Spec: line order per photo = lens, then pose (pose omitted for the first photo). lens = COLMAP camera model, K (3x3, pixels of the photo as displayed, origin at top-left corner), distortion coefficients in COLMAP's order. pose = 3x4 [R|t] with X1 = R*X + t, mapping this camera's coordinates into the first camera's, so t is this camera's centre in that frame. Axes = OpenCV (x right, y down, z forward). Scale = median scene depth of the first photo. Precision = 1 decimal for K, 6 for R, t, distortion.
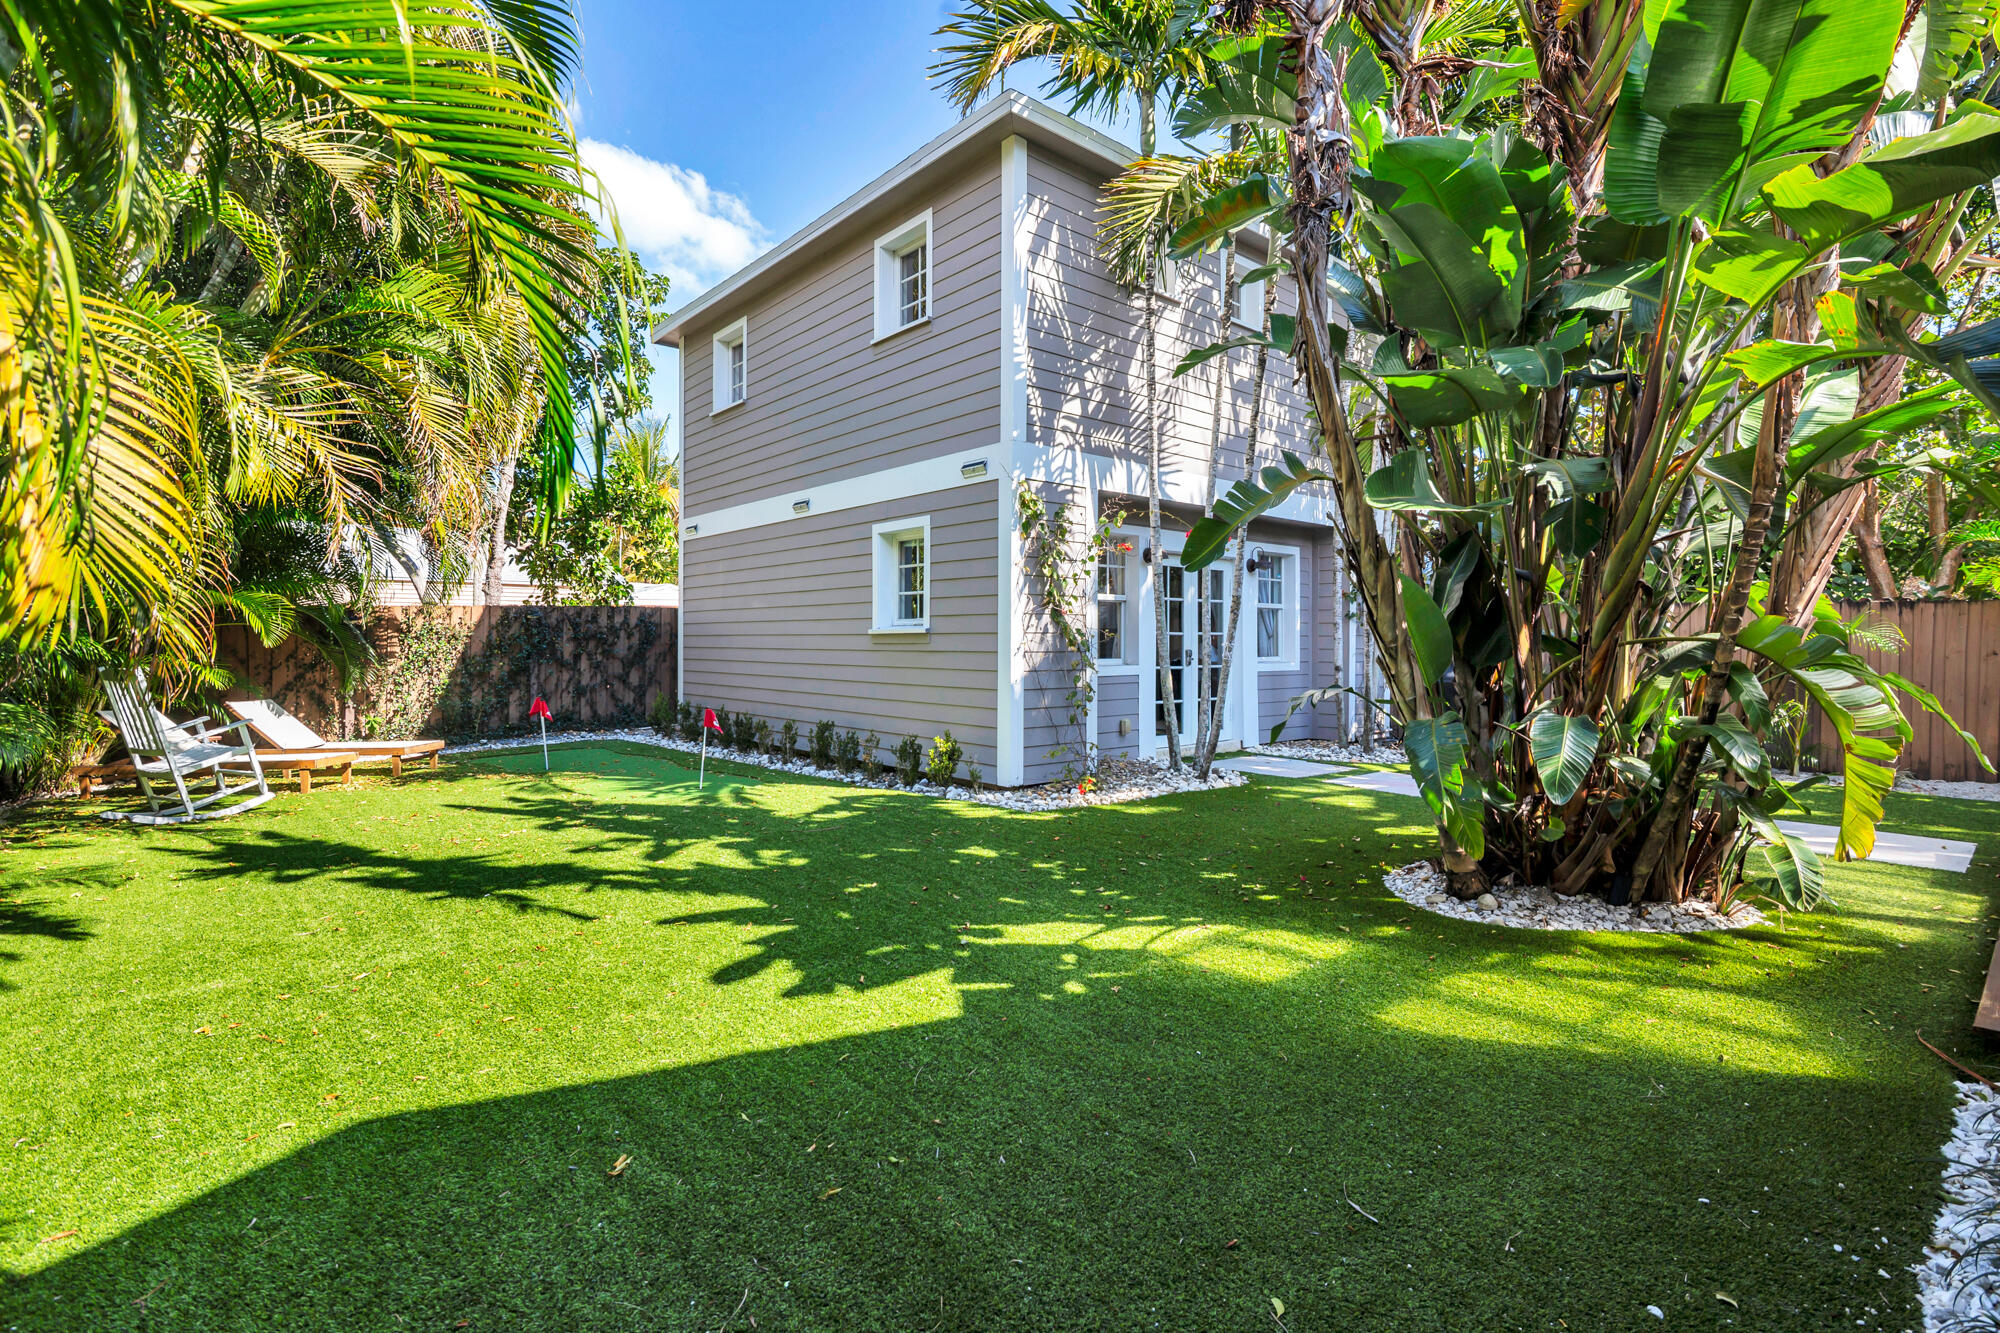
lens RADIAL K [[955.2, 0, 1004.9], [0, 955.2, 655.6], [0, 0, 1]] dist [-0.013056, 0.000762]
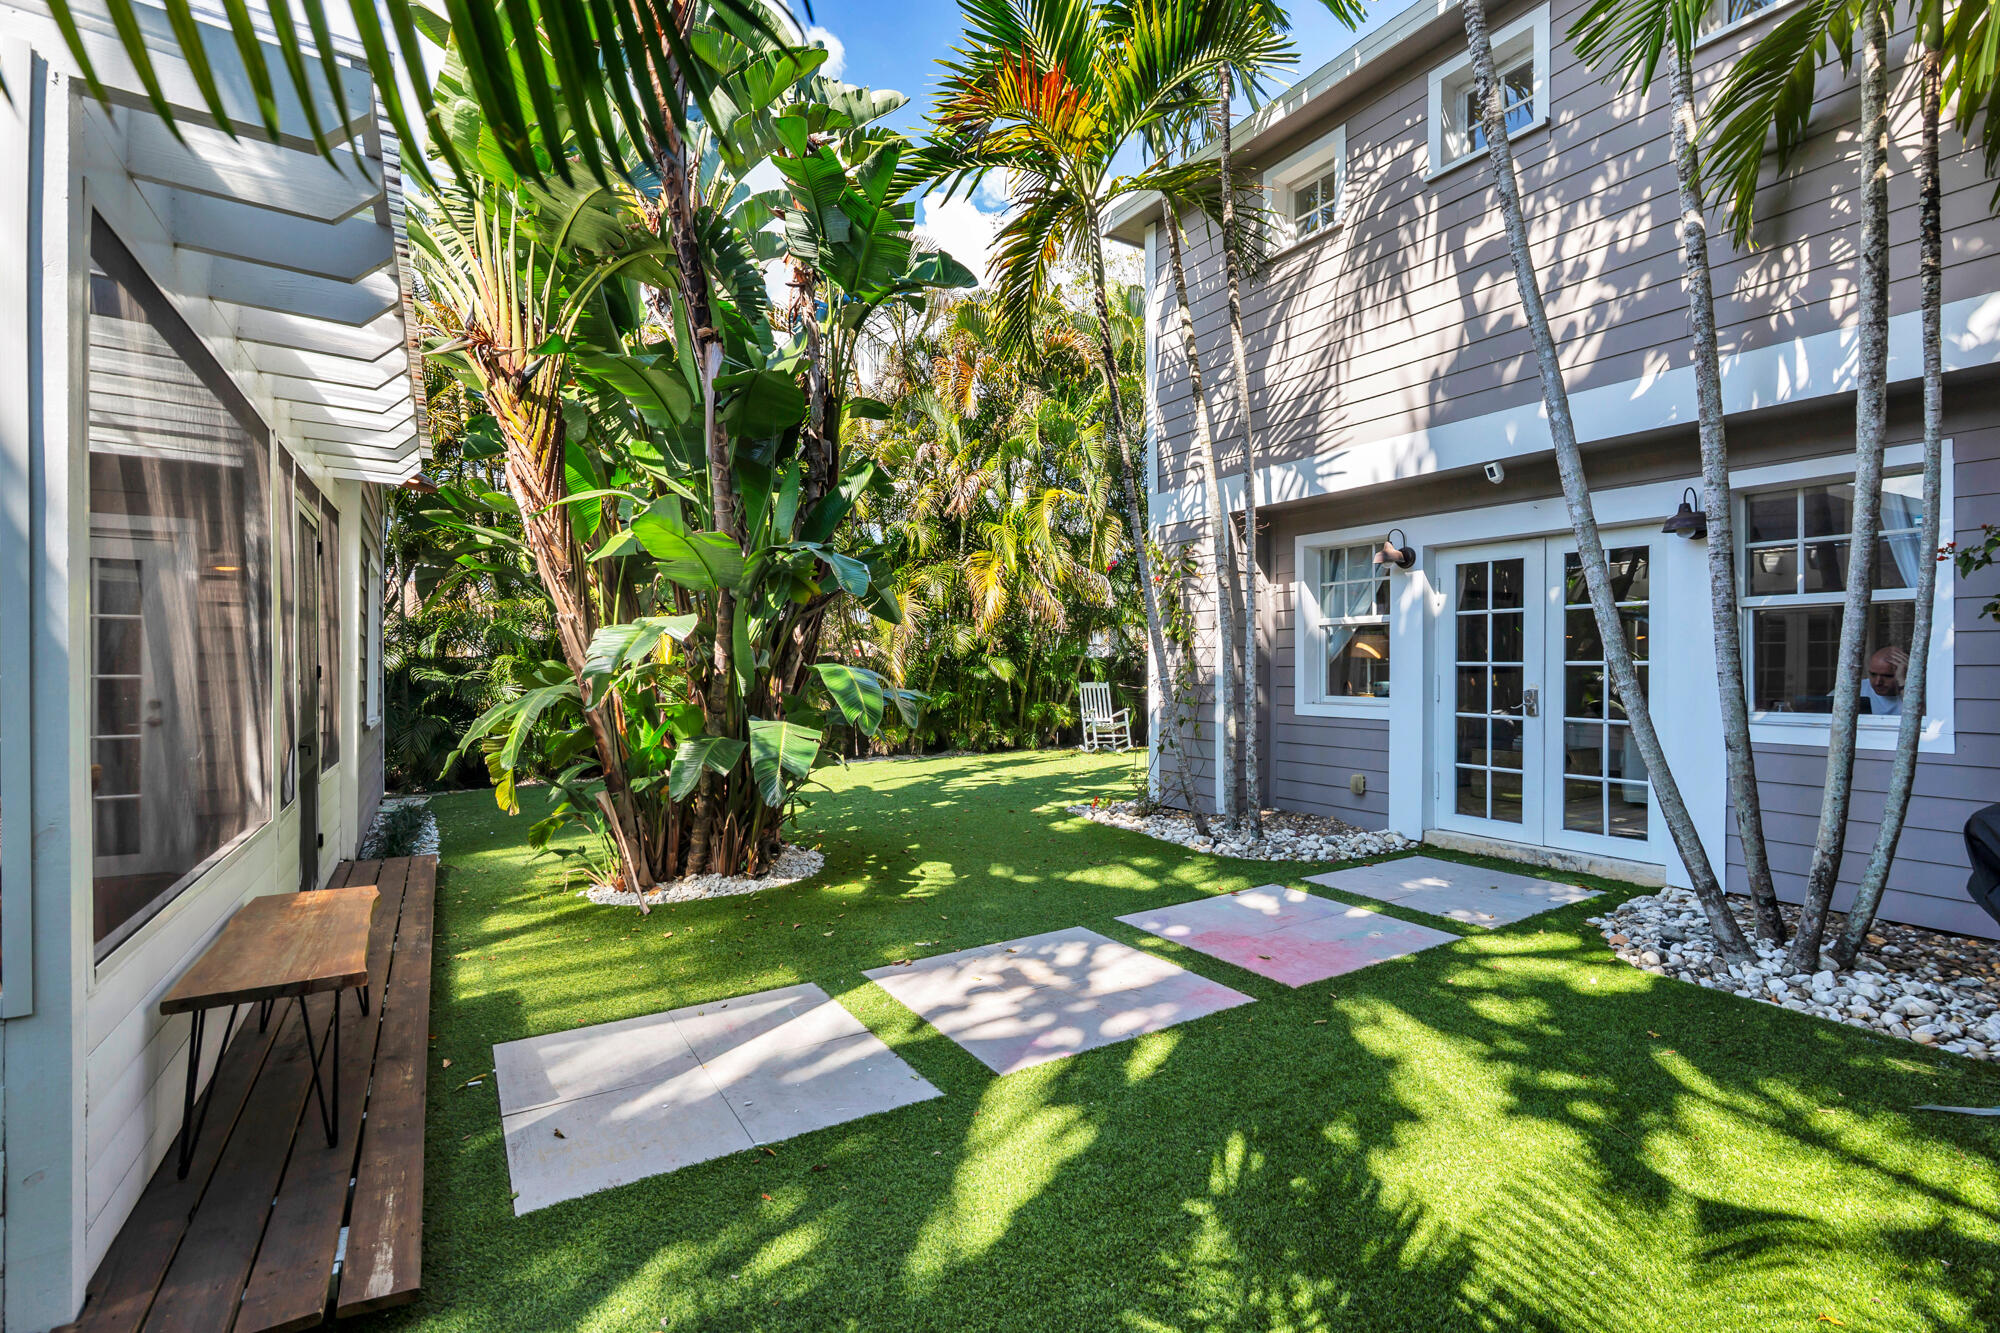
lens RADIAL K [[876.8, 0, 1006.9], [0, 876.8, 672.1], [0, 0, 1]] dist [-0.002969, -0.000037]
pose [[-0.143106, 0.004409, -0.989698, 1.007001], [-0.007228, 0.999959, 0.005500, -0.021438], [0.989681, 0.007940, -0.143068, 0.932350]]
